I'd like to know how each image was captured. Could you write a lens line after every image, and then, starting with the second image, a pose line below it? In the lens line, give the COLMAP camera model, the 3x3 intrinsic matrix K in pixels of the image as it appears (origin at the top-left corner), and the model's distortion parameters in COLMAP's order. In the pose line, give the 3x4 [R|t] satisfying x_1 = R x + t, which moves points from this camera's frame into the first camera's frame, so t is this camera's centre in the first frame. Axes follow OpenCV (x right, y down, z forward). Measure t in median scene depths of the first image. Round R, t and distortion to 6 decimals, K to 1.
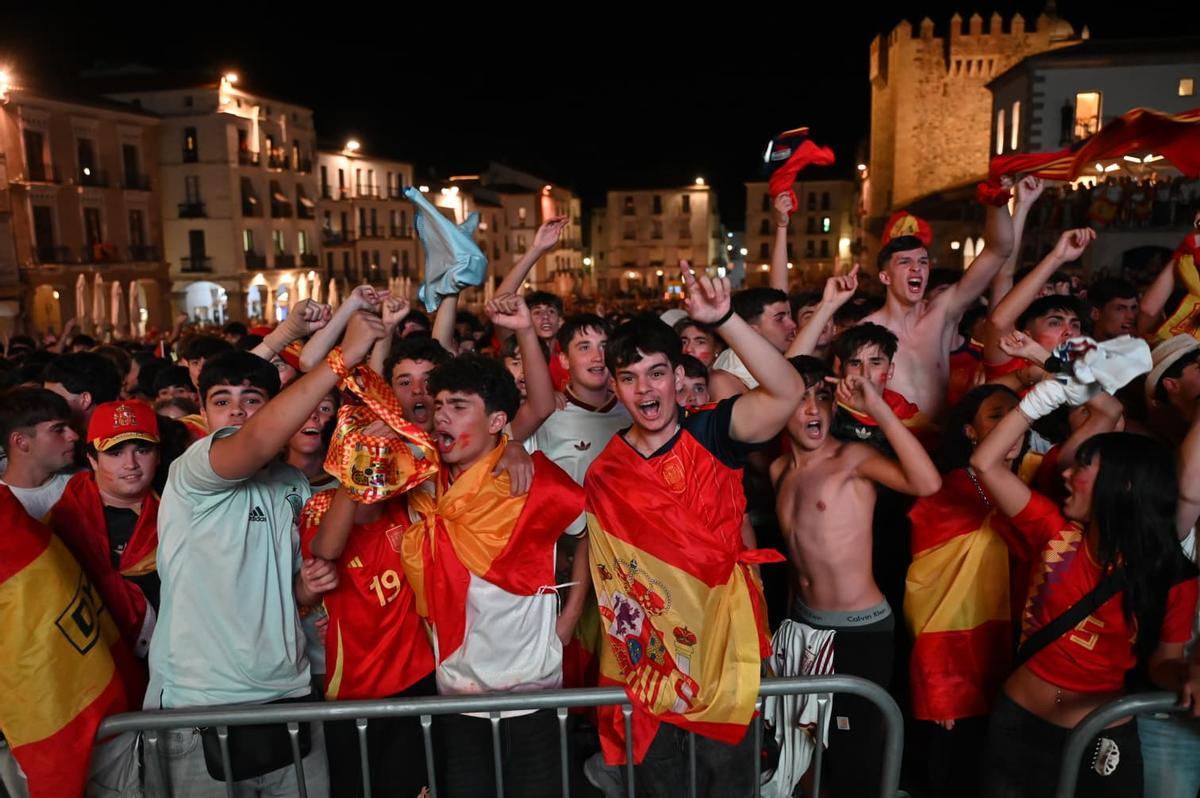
lens RADIAL K [[941.8, 0, 600.0], [0, 941.8, 399.0], [0, 0, 1]] dist [0.000541, -0.008849]
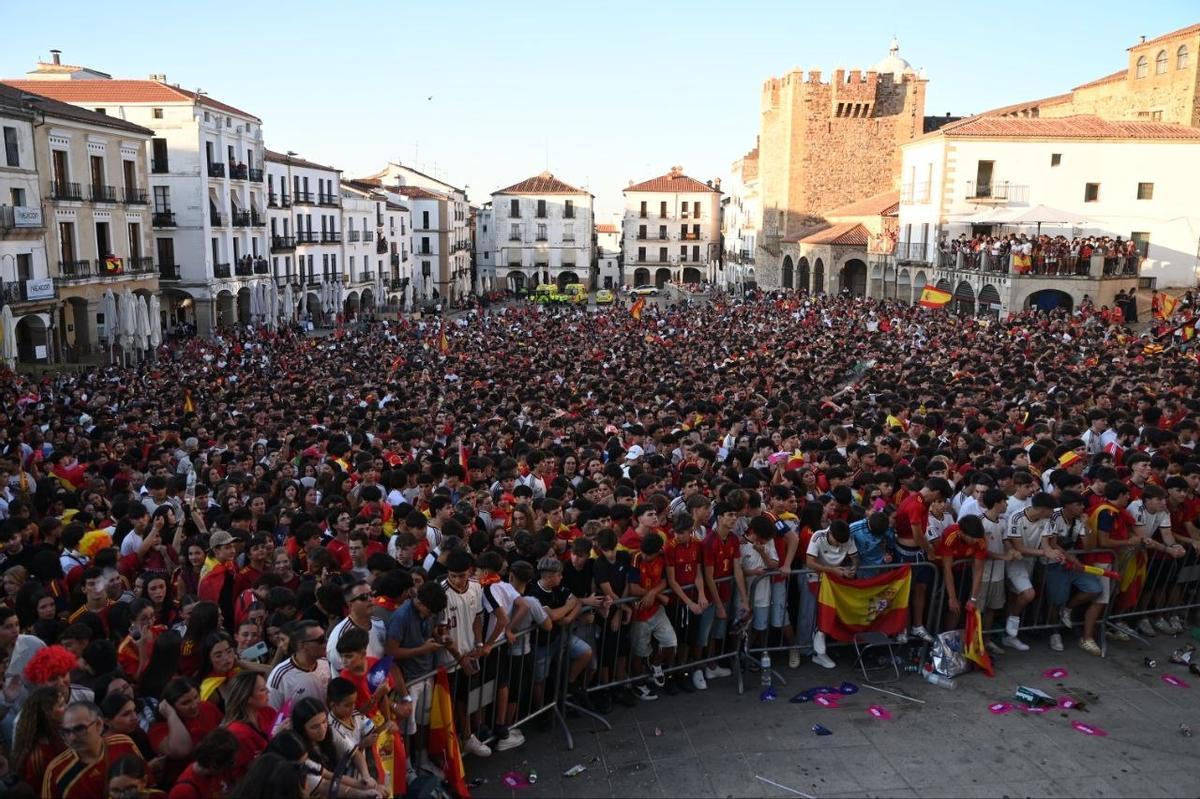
lens RADIAL K [[935.9, 0, 611.5], [0, 935.9, 402.8], [0, 0, 1]] dist [-0.004471, -0.001731]
pose [[0.981760, -0.010310, 0.189842, -0.119928], [0.007368, 0.999842, 0.016195, -0.009936], [-0.189979, -0.014501, 0.981681, -0.086230]]
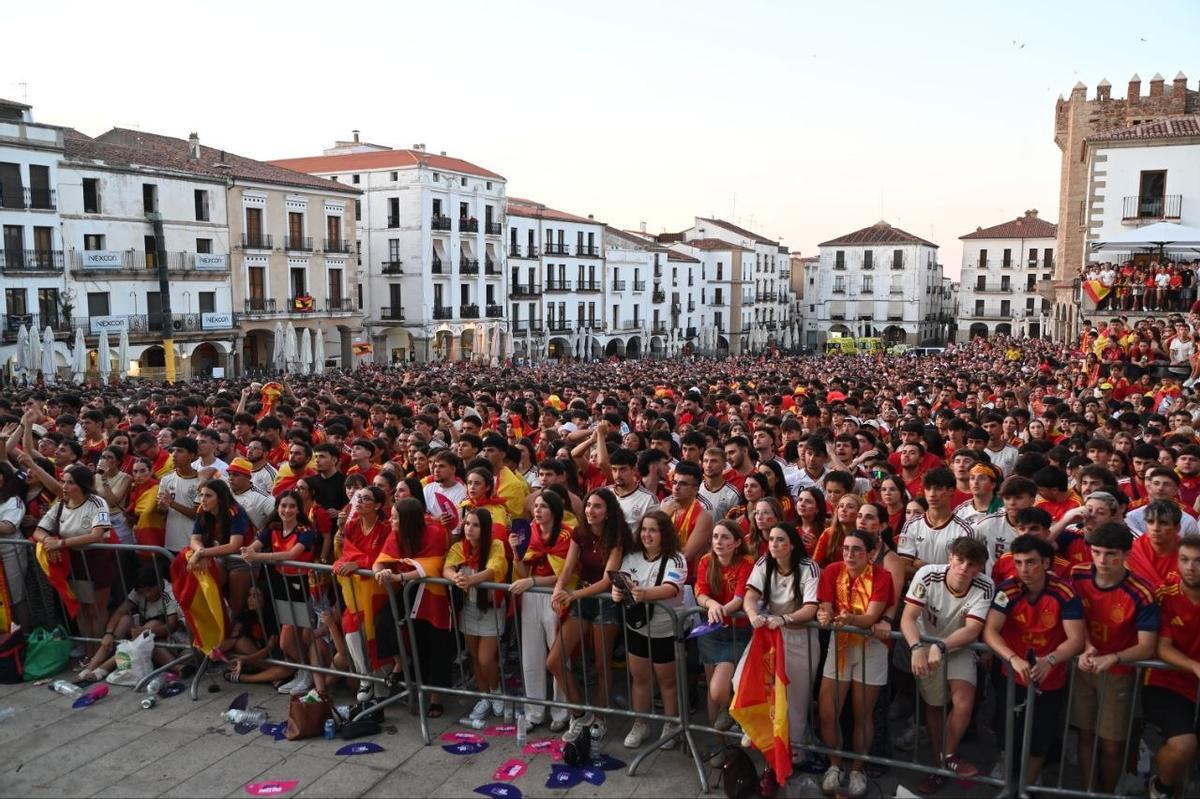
lens RADIAL K [[935.9, 0, 611.5], [0, 935.9, 402.8], [0, 0, 1]] dist [-0.004471, -0.001731]
pose [[0.963817, 0.050719, -0.261696, 0.123403], [-0.061673, 0.997523, -0.033813, -0.006712], [0.259333, 0.048729, 0.964558, -0.045599]]
